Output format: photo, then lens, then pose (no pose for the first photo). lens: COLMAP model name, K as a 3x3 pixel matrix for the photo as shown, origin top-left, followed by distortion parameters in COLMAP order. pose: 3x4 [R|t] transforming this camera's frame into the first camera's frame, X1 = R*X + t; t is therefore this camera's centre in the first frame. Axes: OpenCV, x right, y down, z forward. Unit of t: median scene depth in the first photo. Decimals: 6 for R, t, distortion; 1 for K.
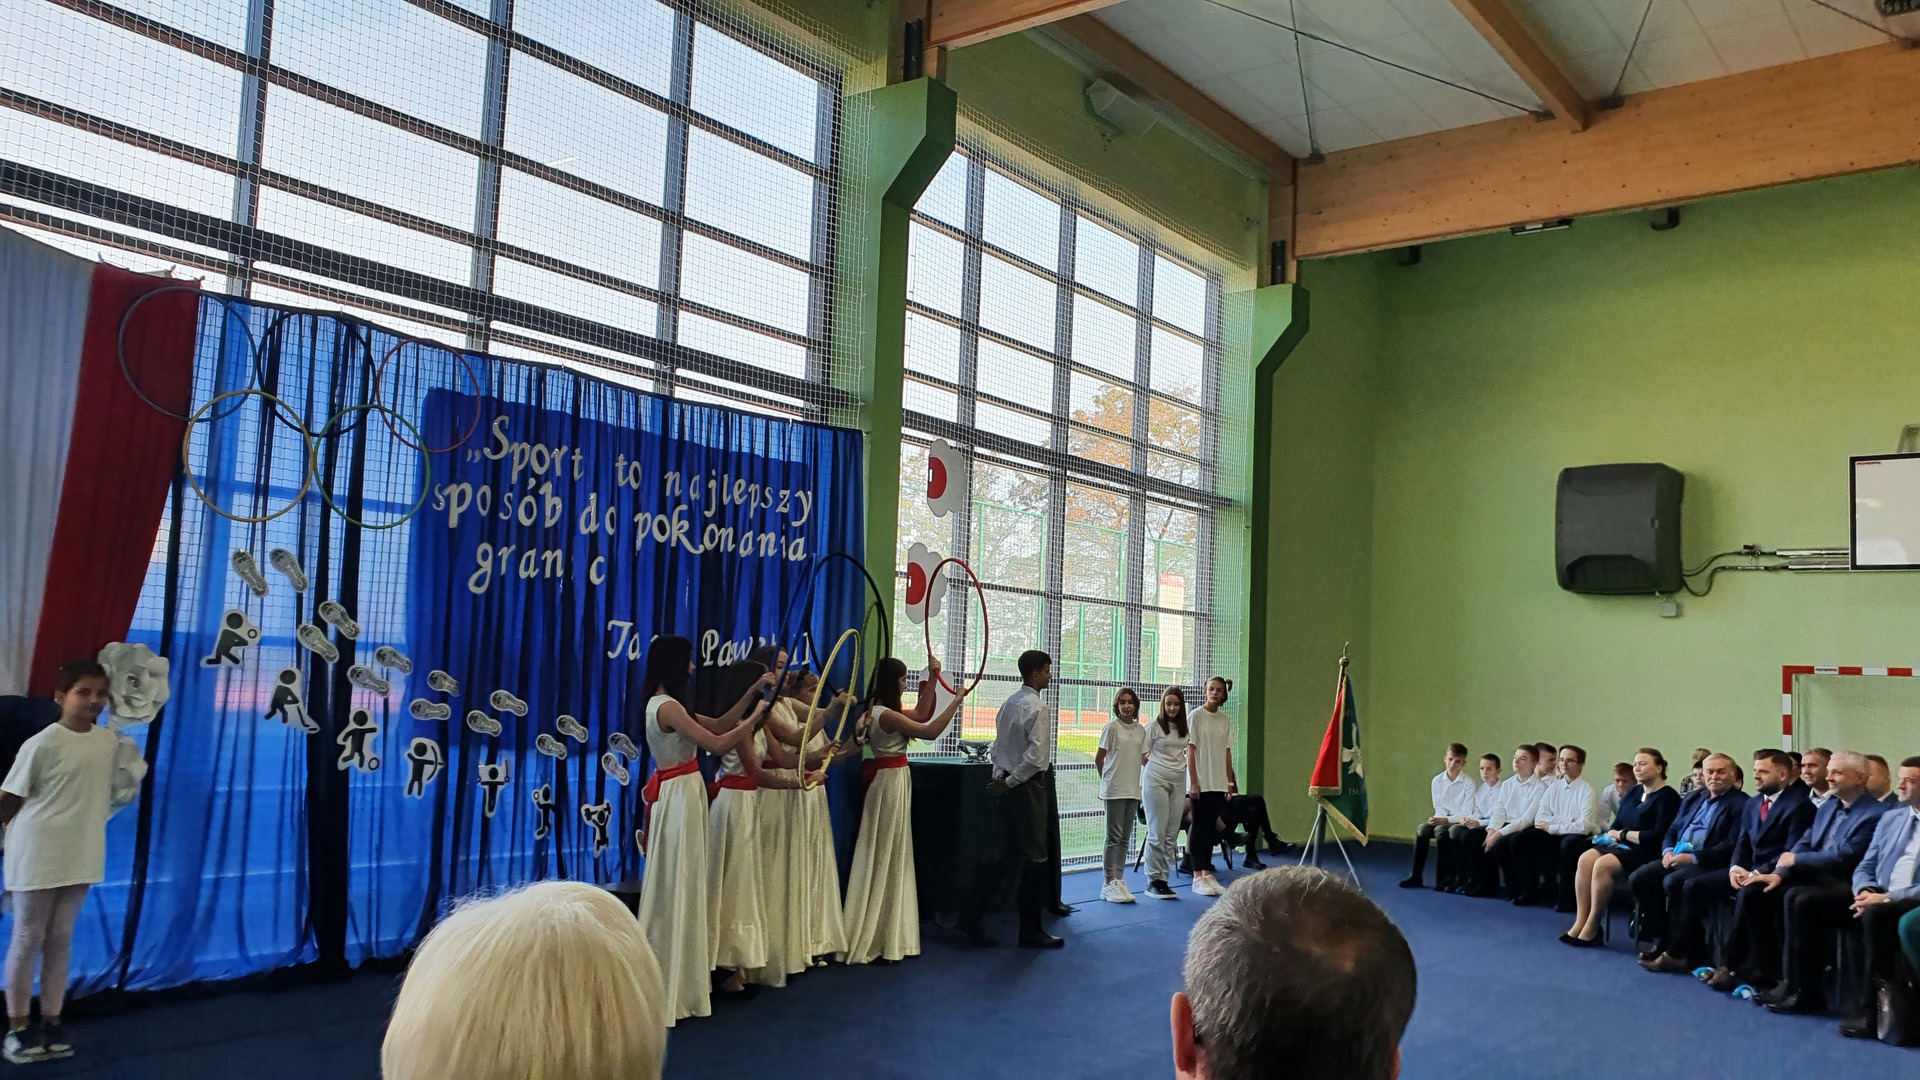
lens RADIAL K [[1491.7, 0, 954.4], [0, 1491.7, 577.0], [0, 0, 1]] dist [0.069314, -0.175931]
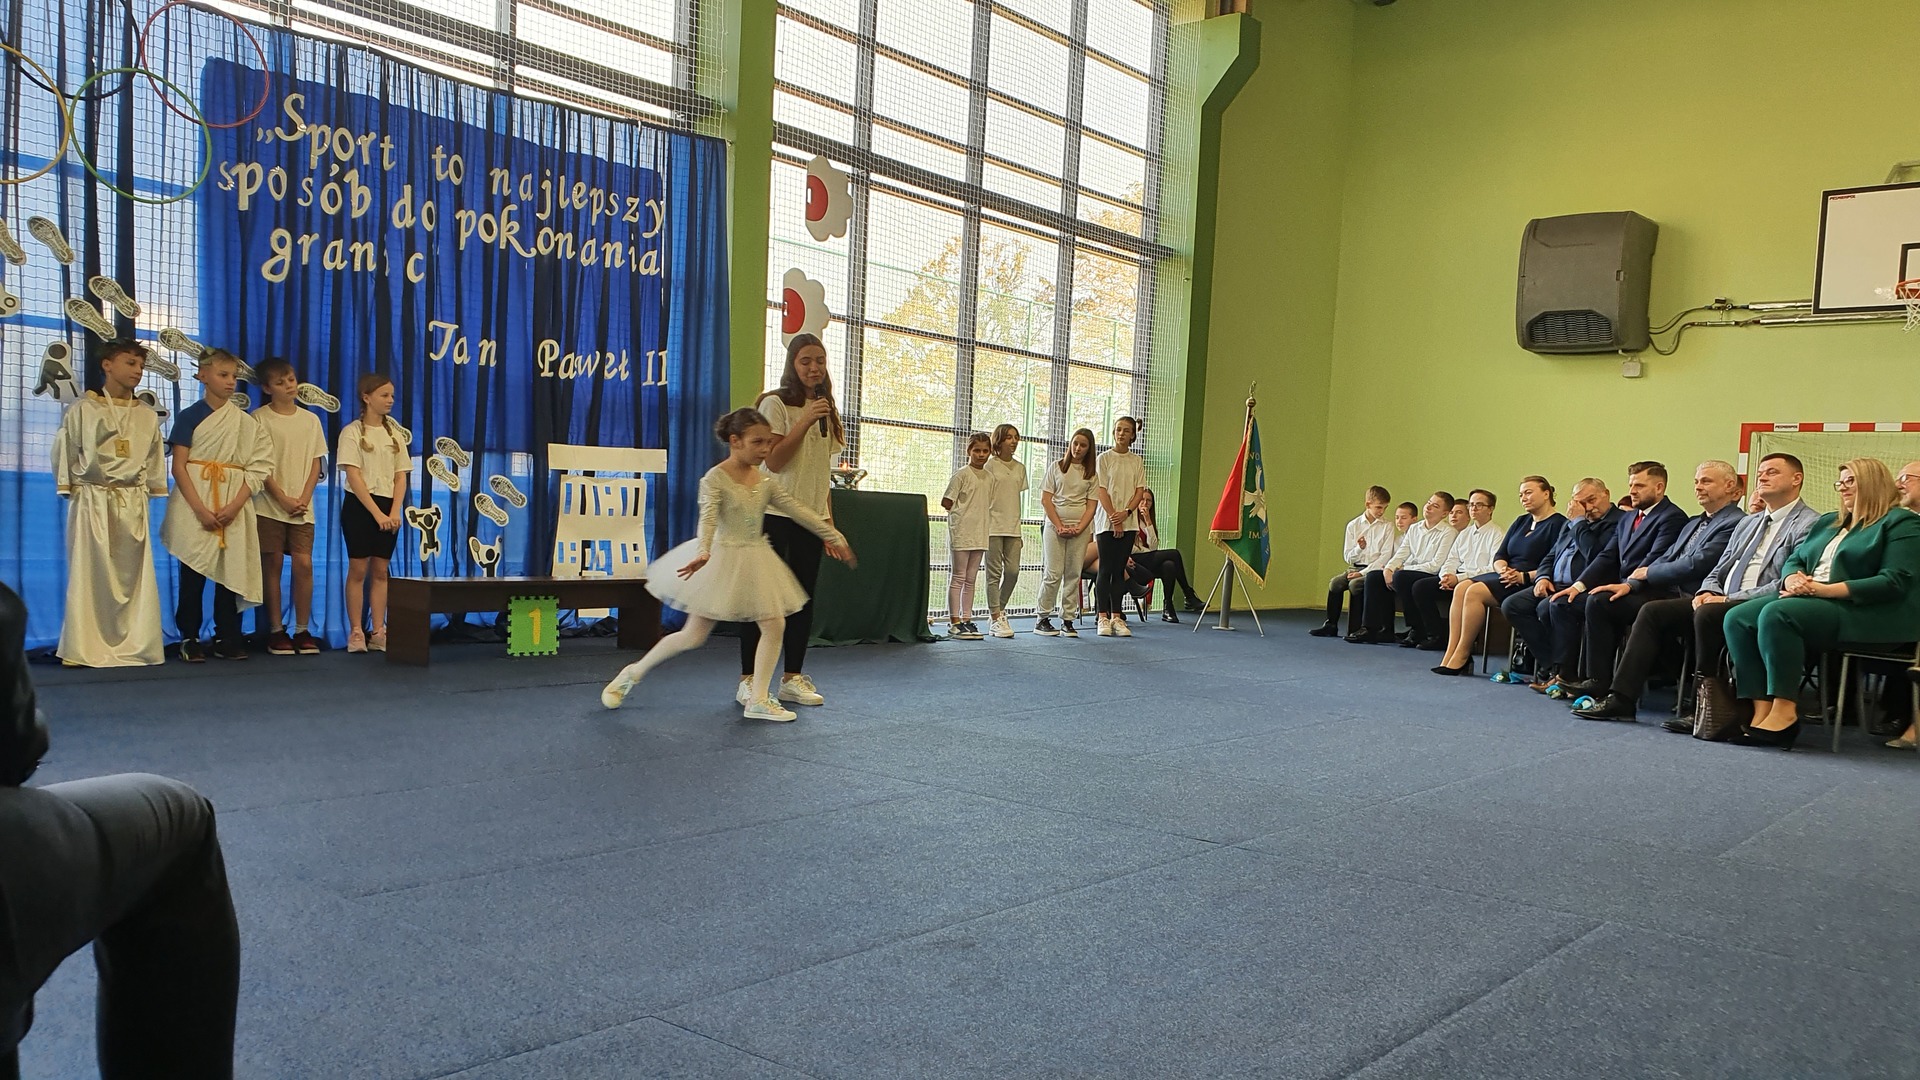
lens RADIAL K [[1499.3, 0, 940.6], [0, 1499.3, 584.9], [0, 0, 1]] dist [0.008454, 0.008818]
pose [[0.998930, 0.012291, -0.044575, 0.138852], [-0.006719, 0.992376, 0.123063, 0.073281], [0.045748, -0.122632, 0.991397, 0.027992]]
